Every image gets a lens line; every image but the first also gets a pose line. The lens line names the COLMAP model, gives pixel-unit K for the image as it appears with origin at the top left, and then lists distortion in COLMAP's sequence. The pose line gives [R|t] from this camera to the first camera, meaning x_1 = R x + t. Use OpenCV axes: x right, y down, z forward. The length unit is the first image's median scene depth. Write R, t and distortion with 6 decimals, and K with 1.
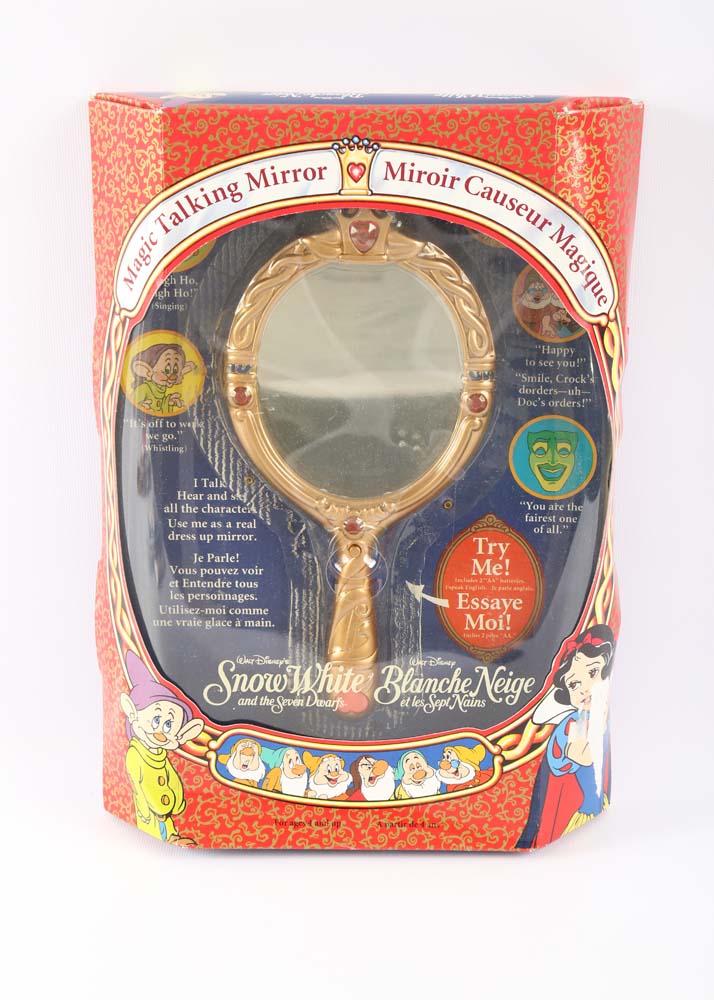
lens RADIAL K [[2798.5, 0, 357.0], [0, 2798.5, 500.0], [0, 0, 1]] dist [0.597668, 0.170878]
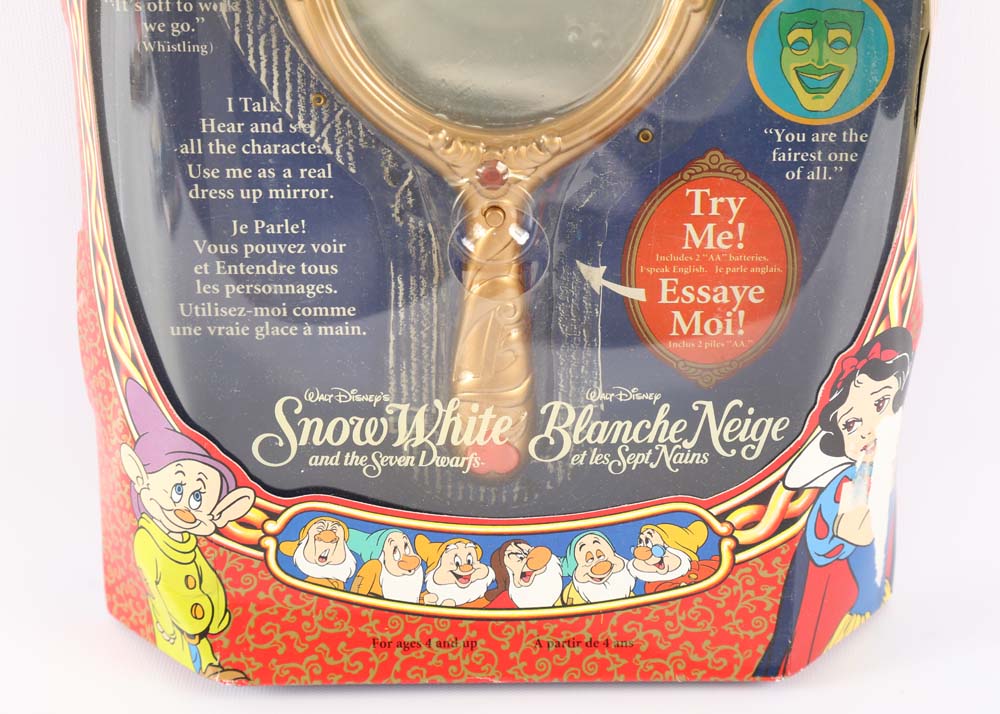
lens RADIAL K [[2516.6, 0, 500.0], [0, 2516.6, 357.0], [0, 0, 1]] dist [0.395708, -0.501440]
pose [[0.999831, -0.014524, 0.011269, -0.006158], [0.013210, 0.993951, 0.109031, -0.011001], [-0.012784, -0.108863, 0.993975, 0.450648]]
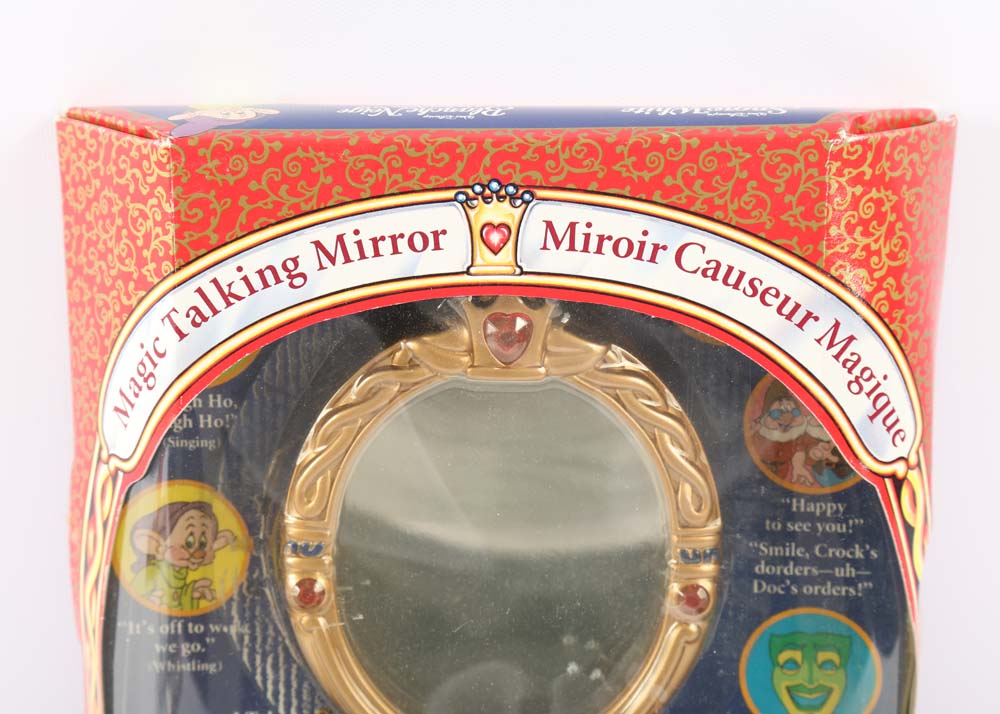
lens RADIAL K [[2516.6, 0, 500.0], [0, 2516.6, 357.0], [0, 0, 1]] dist [0.395708, -0.501440]
pose [[0.999667, -0.010701, 0.023478, -0.011604], [0.010880, 0.999913, -0.007504, -0.082145], [-0.023395, 0.007757, 0.999696, 0.436965]]
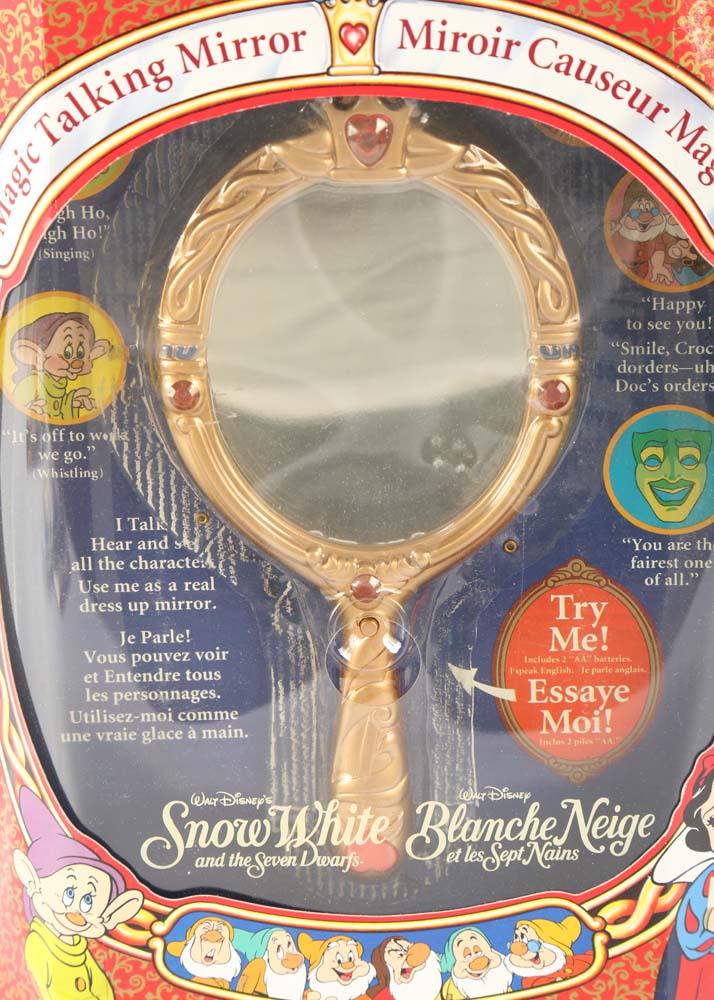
lens RADIAL K [[3167.2, 0, 357.0], [0, 3167.2, 500.0], [0, 0, 1]] dist [0.666702, -0.072346]
pose [[0.999528, -0.030710, -0.000810, -0.001998], [0.030710, 0.998162, 0.052241, -0.048662], [-0.000796, -0.052241, 0.998634, 0.271346]]
